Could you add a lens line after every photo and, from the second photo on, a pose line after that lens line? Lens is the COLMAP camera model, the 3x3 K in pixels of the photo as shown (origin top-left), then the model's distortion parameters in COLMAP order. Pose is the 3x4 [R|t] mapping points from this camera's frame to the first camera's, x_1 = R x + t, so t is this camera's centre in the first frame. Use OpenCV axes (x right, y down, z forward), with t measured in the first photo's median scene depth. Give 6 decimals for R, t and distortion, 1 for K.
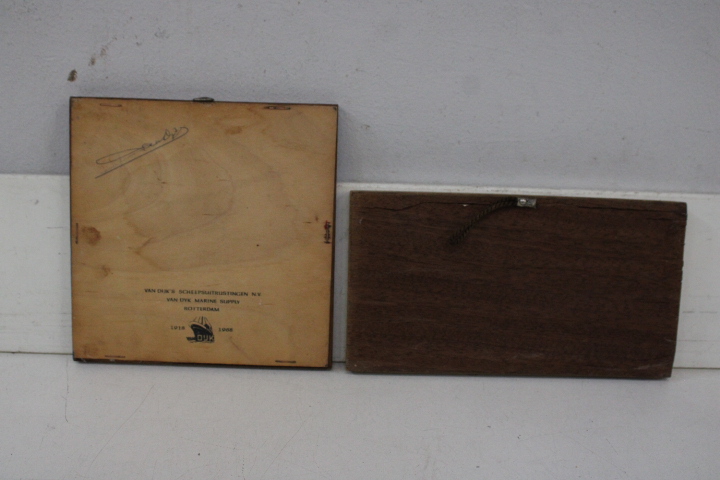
lens RADIAL K [[761.9, 0, 360.0], [0, 761.9, 240.0], [0, 0, 1]] dist [-0.134833, 0.146422]
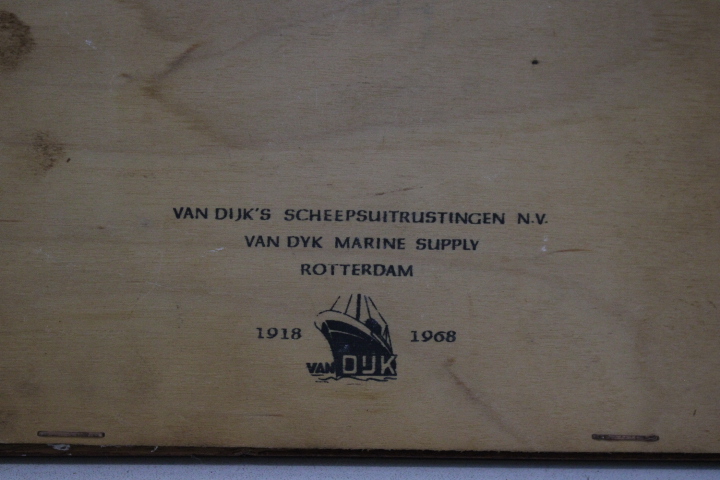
lens RADIAL K [[1332.5, 0, 360.0], [0, 1332.5, 240.0], [0, 0, 1]] dist [-0.033979, 0.039202]
pose [[0.968804, 0.017857, -0.247186, -0.079008], [0.016782, 0.990384, 0.137323, 0.003771], [0.247261, -0.137187, 0.959188, 0.519468]]
